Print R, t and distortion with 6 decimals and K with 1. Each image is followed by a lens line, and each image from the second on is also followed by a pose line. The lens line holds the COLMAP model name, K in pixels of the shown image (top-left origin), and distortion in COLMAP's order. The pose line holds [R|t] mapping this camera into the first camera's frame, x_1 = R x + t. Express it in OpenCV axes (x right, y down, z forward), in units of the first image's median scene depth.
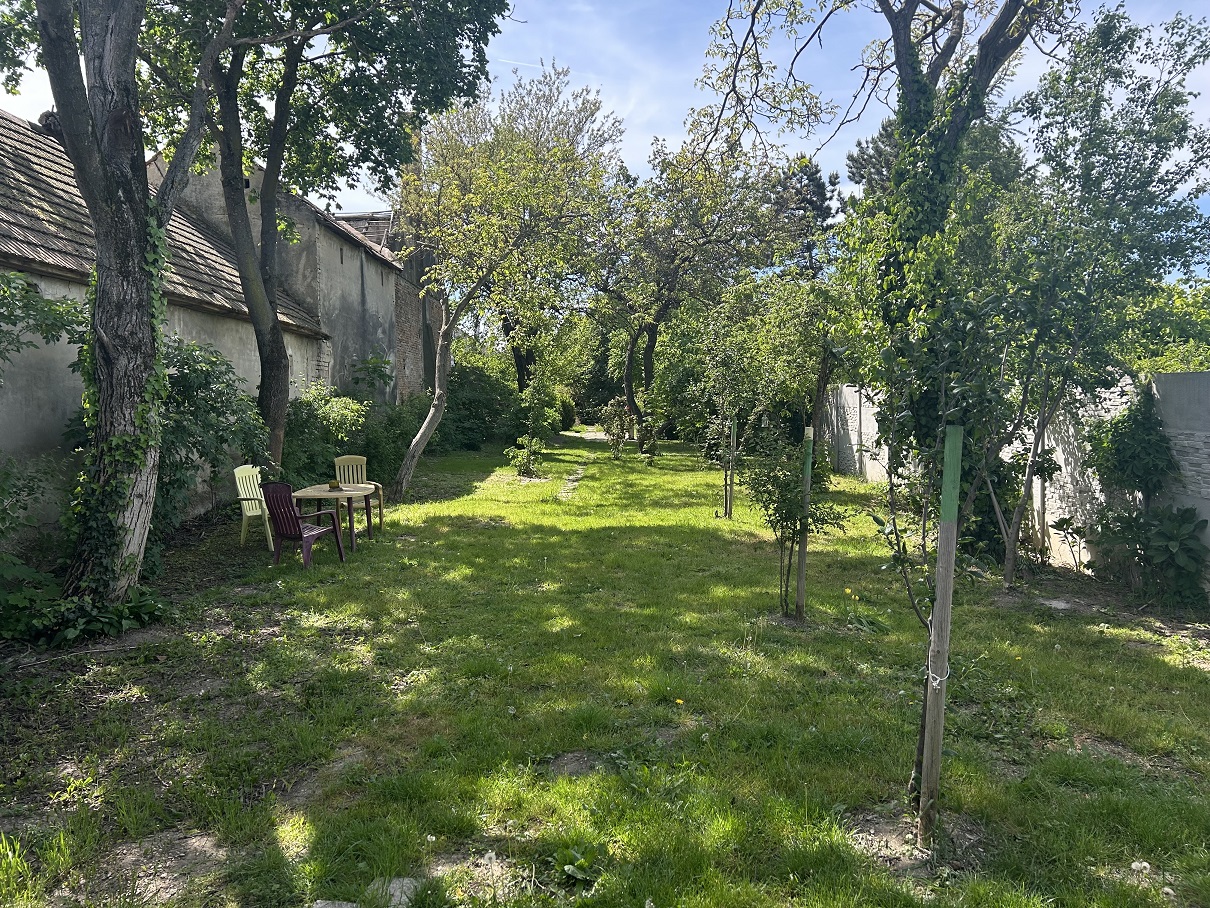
lens RADIAL K [[926.4, 0, 606.6], [0, 926.4, 452.3], [0, 0, 1]] dist [0.048422, -0.001471]
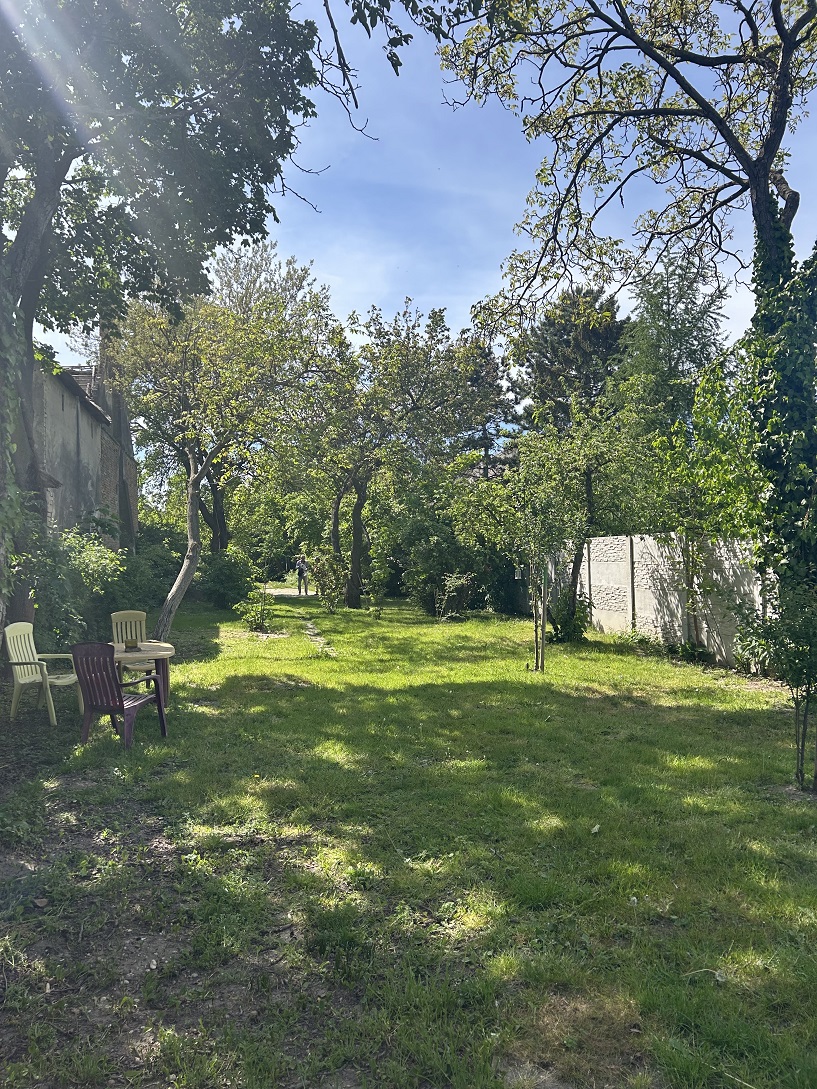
lens RADIAL K [[833.8, 0, 407.1], [0, 833.8, 544.6], [0, 0, 1]] dist [0.048422, -0.001471]
pose [[0.980858, 0.007081, 0.194598, -0.133765], [0.008013, 0.997024, -0.076669, 0.003514], [-0.194562, 0.076760, 0.977882, 0.129089]]
